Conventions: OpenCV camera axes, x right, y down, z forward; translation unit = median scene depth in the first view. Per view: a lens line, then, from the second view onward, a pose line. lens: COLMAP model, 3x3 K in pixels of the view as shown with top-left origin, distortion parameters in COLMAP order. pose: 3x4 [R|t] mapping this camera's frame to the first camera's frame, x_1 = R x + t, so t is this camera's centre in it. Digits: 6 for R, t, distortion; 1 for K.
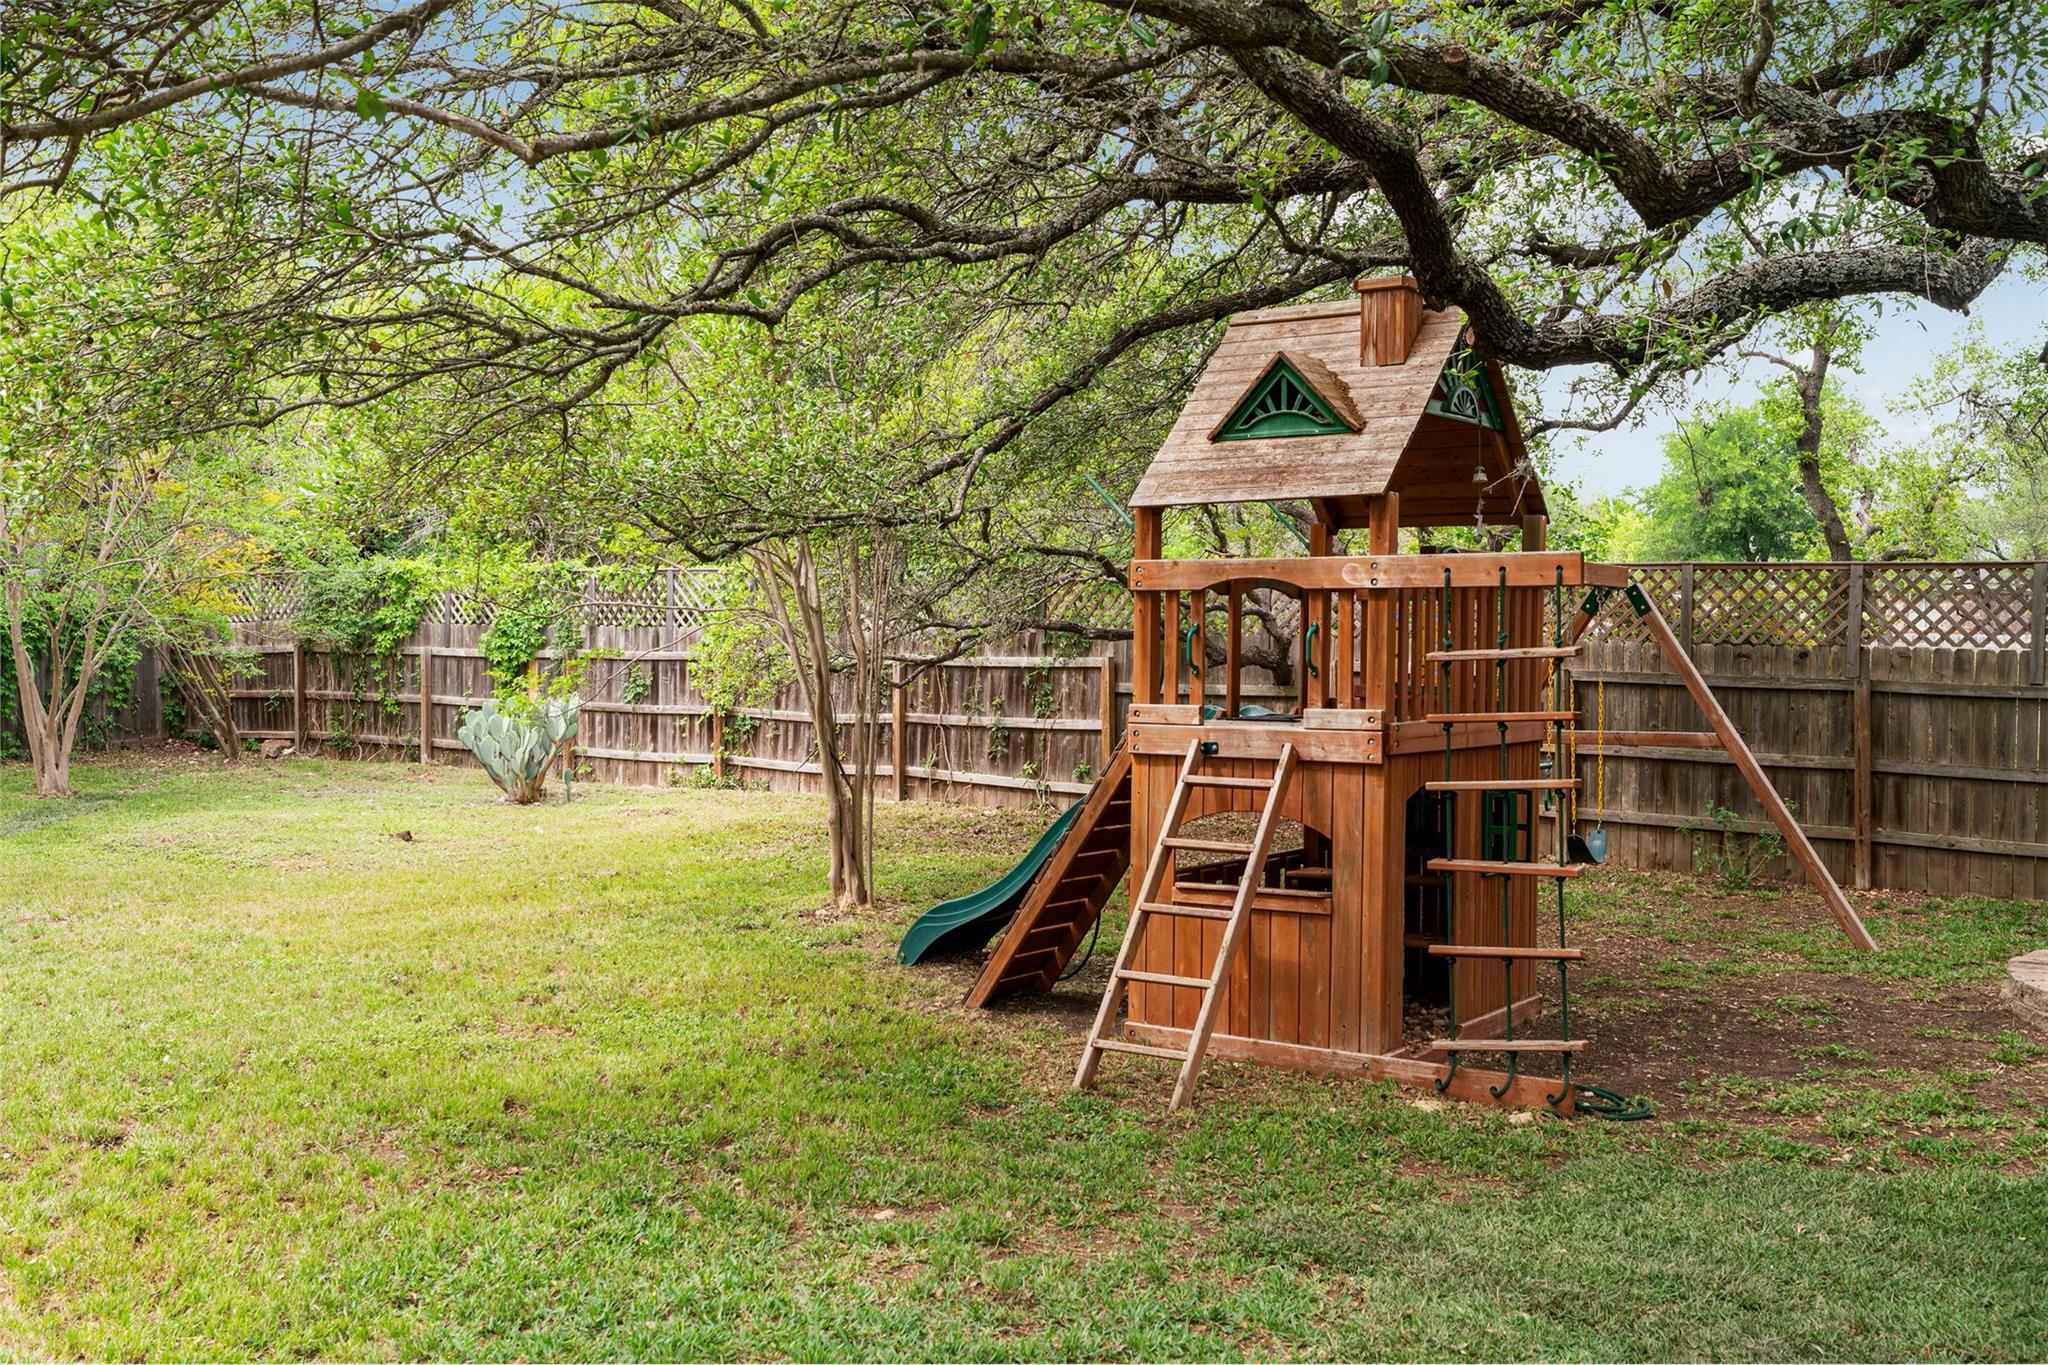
lens RADIAL K [[2005.8, 0, 1020.5], [0, 2005.8, 686.4], [0, 0, 1]] dist [0.004078, 0.000000]
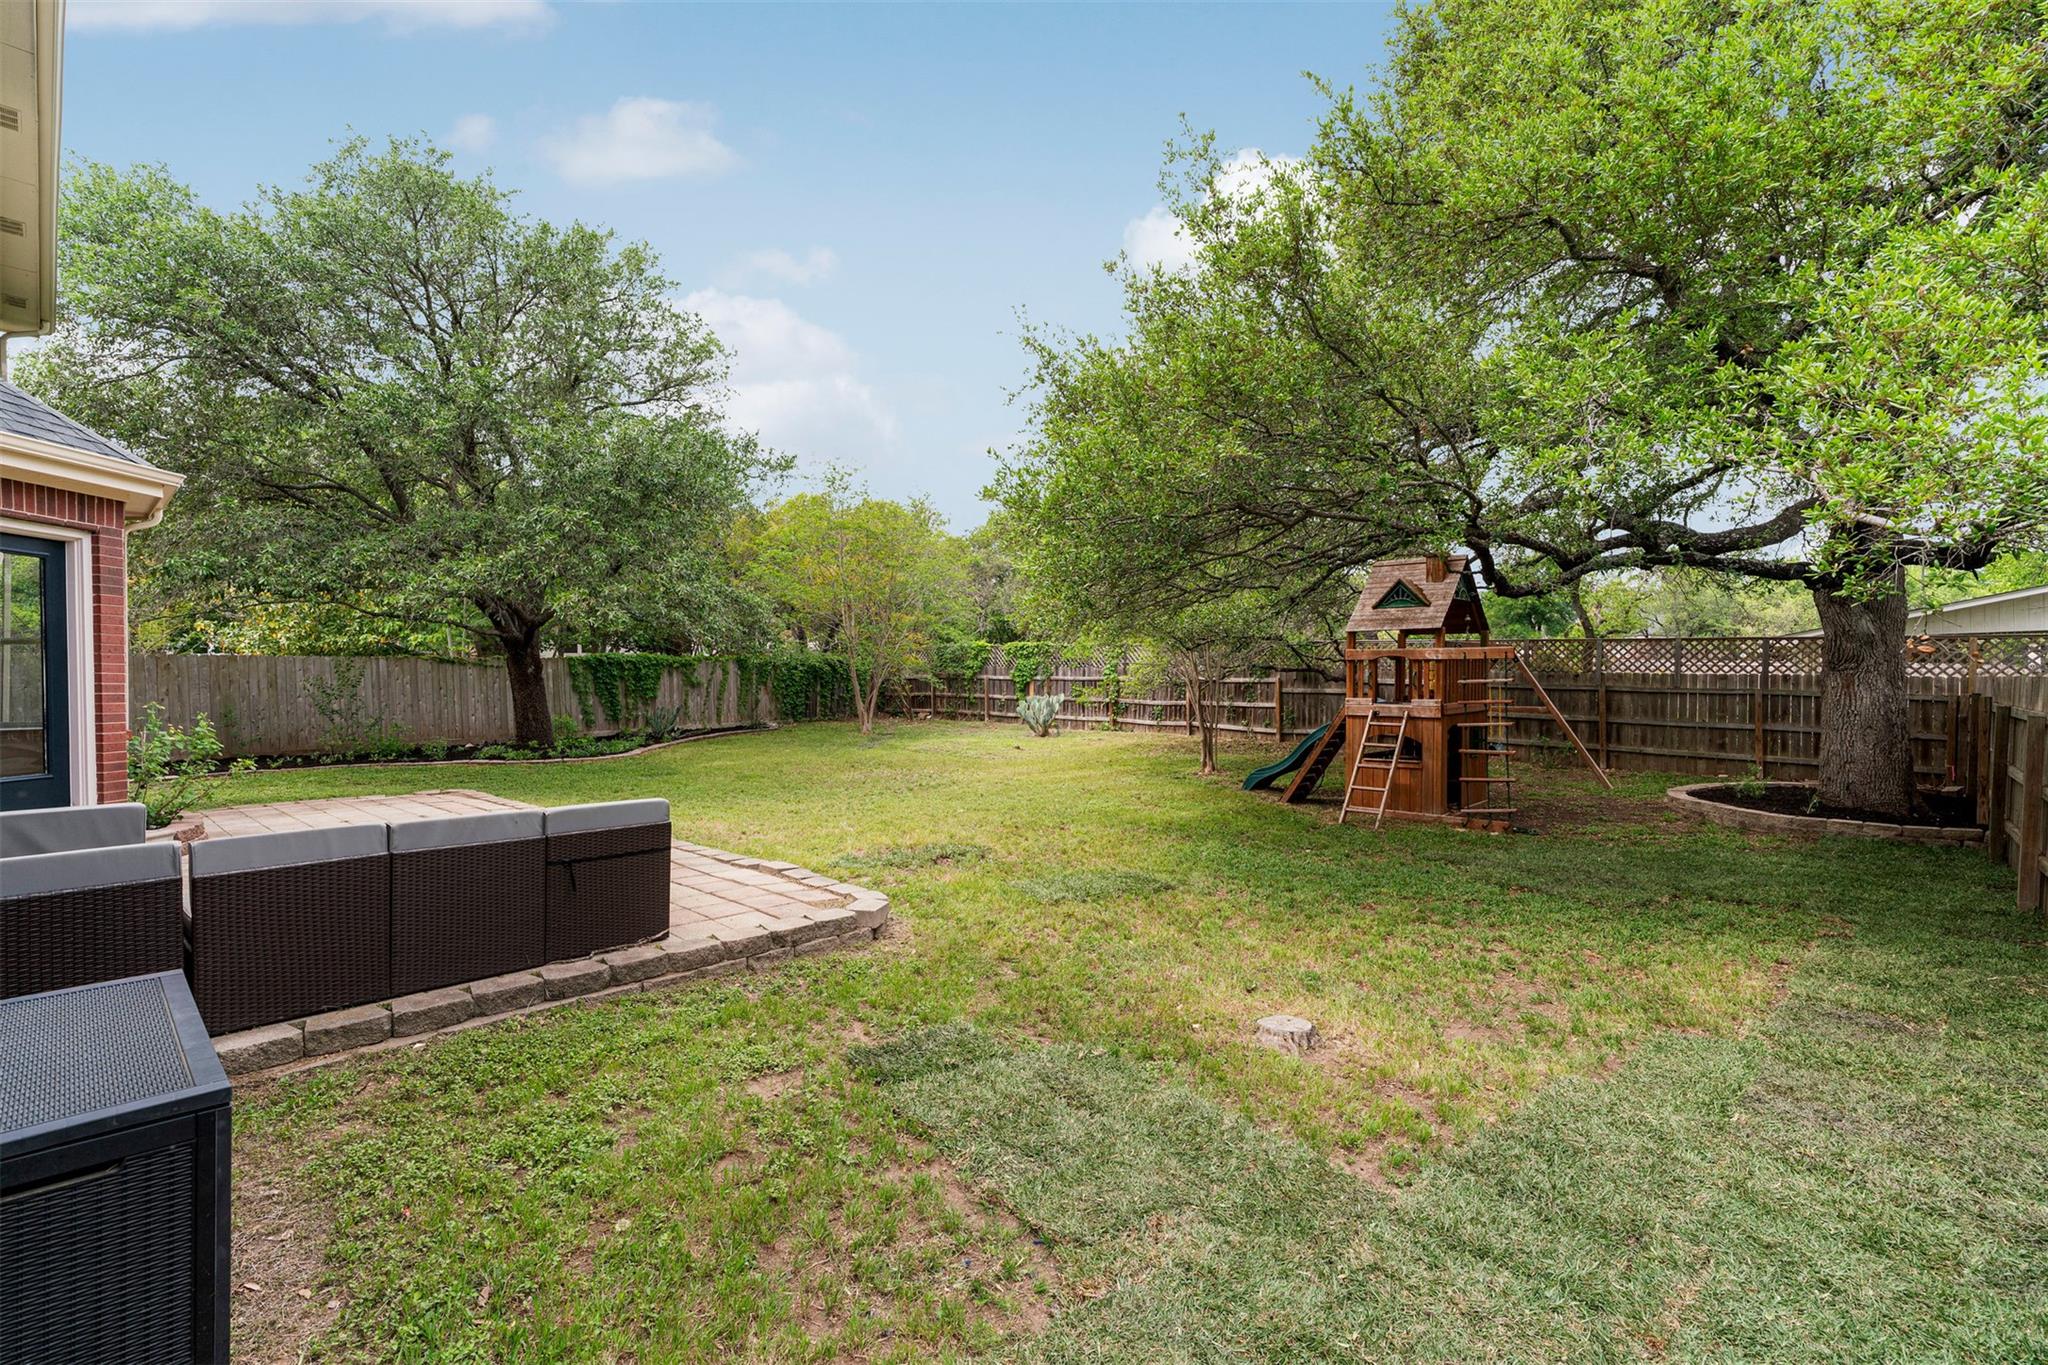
lens RADIAL K [[935.2, 0, 1036.0], [0, 935.2, 689.1], [0, 0, 1]] dist [0.000430, 0.002238]
pose [[0.991162, -0.007686, -0.132431, -0.145046], [0.007886, 0.999968, 0.000981, -0.006380], [0.132419, -0.002017, 0.991192, -0.288306]]
